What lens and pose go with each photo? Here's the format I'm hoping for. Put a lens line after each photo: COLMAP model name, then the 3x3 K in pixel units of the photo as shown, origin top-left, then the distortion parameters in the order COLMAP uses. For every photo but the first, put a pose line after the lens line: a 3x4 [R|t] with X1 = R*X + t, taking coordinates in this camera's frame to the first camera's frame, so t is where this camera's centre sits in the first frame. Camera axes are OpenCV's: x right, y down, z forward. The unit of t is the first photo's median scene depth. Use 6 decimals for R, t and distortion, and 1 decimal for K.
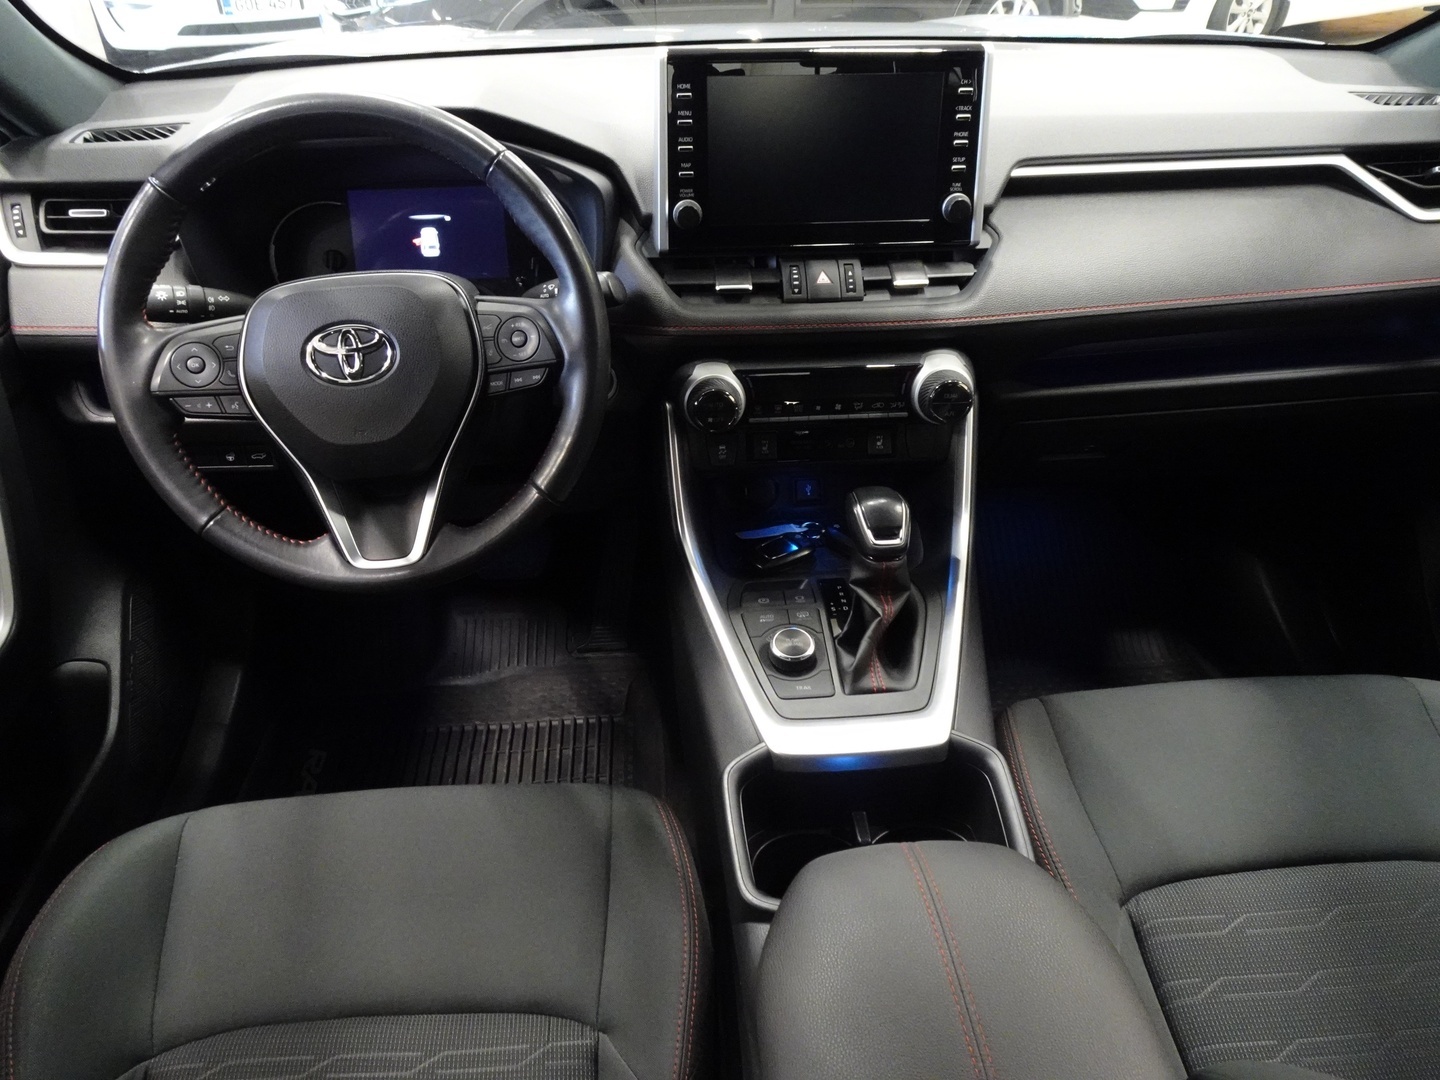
lens RADIAL K [[1008.9, 0, 720.0], [0, 1008.9, 540.0], [0, 0, 1]] dist [0.001289, 0.000004]
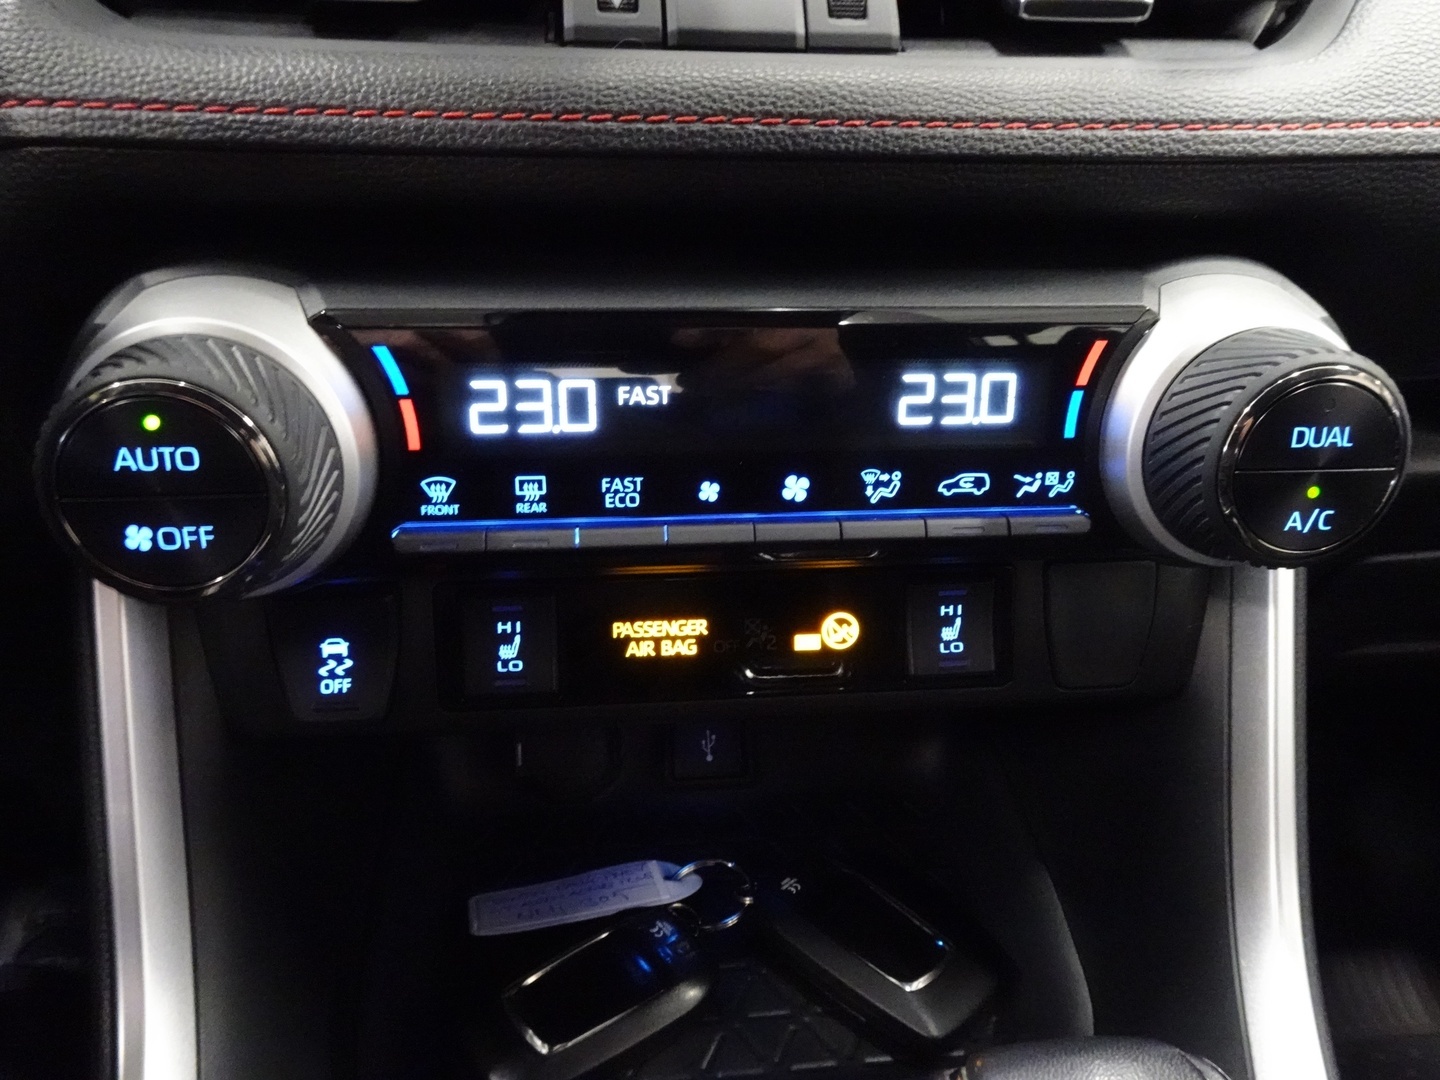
lens RADIAL K [[1008.9, 0, 720.0], [0, 1008.9, 540.0], [0, 0, 1]] dist [0.001289, 0.000004]
pose [[0.998500, 0.006952, 0.054309, 0.086973], [-0.000297, 0.992579, -0.121603, -0.091912], [-0.054751, 0.121404, 0.991092, 0.772694]]
